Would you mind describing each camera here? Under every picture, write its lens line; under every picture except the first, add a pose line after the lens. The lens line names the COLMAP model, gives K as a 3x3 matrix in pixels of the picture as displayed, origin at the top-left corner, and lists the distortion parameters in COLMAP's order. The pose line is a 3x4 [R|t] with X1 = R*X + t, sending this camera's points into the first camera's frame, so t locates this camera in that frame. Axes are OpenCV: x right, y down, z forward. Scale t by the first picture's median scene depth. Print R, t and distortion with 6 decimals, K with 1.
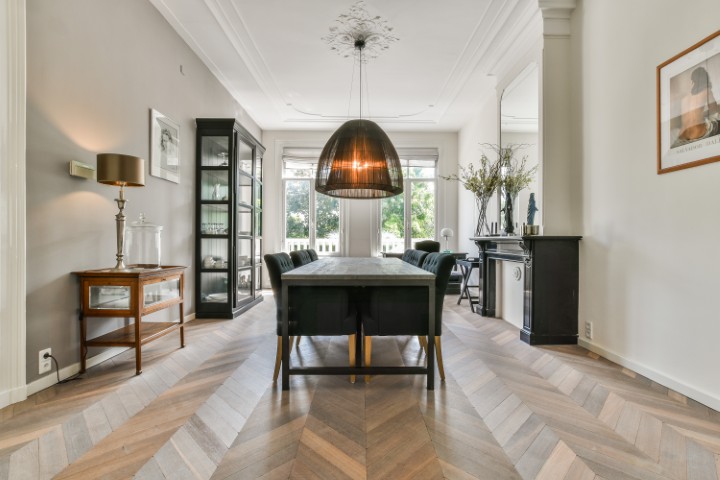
lens RADIAL K [[330.2, 0, 371.3], [0, 330.2, 244.2], [0, 0, 1]] dist [-0.001312, -0.000305]
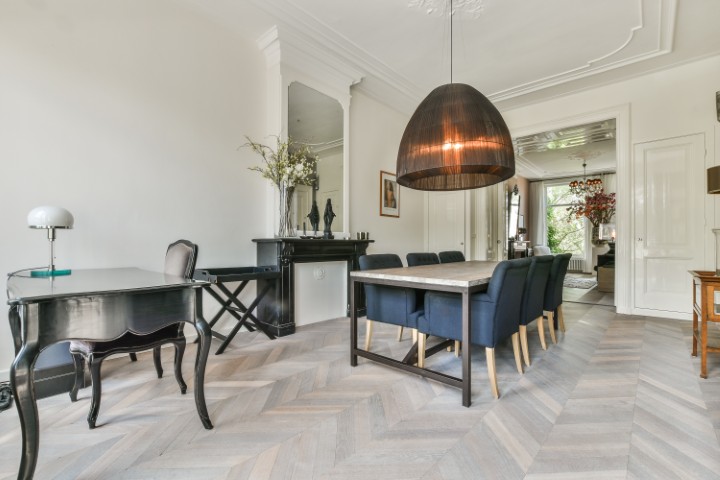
lens RADIAL K [[326.1, 0, 367.1], [0, 326.1, 238.5], [0, 0, 1]] dist [-0.012827, -0.000078]
pose [[-0.724874, 0.005770, 0.688858, -0.634370], [-0.000367, 0.999962, -0.008761, -0.023615], [-0.688882, -0.006603, -0.724844, 2.565607]]
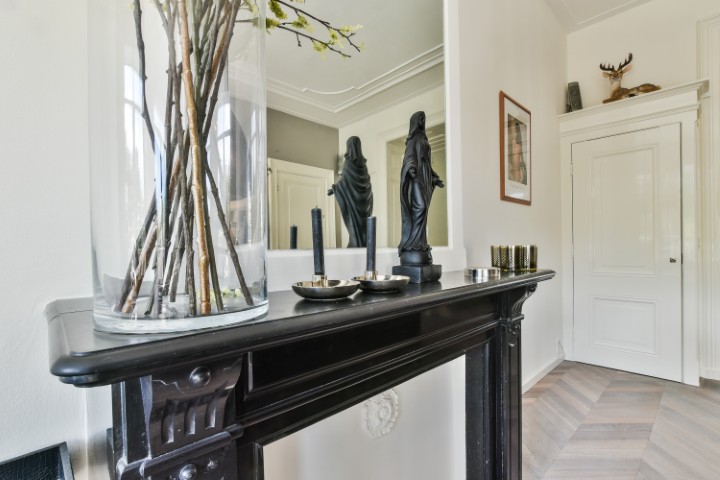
lens RADIAL K [[326.1, 0, 367.1], [0, 326.1, 238.5], [0, 0, 1]] dist [-0.012827, -0.000078]
pose [[-0.668473, 0.018720, 0.743501, 0.377842], [0.016095, 0.999813, -0.010702, -0.081595], [-0.743562, 0.004813, -0.668649, 1.824008]]
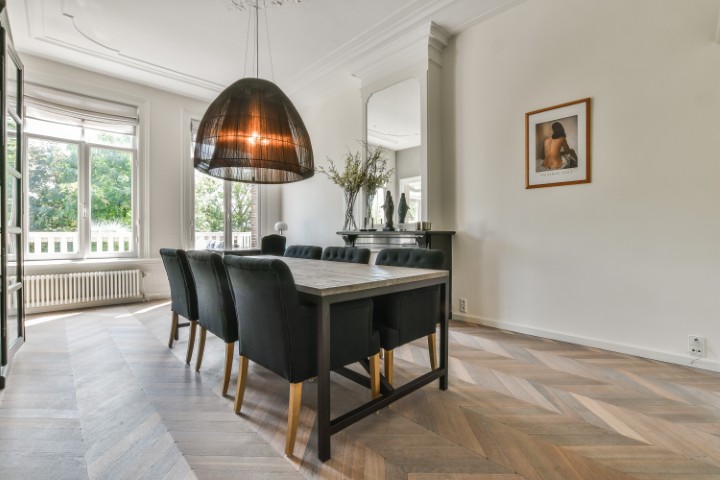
lens RADIAL K [[326.1, 0, 367.1], [0, 326.1, 238.5], [0, 0, 1]] dist [-0.012827, -0.000078]
pose [[0.739599, -0.007571, 0.673006, -0.547952], [0.006996, 0.999969, 0.003561, -0.006038], [-0.673012, 0.002074, 0.739629, 0.392586]]
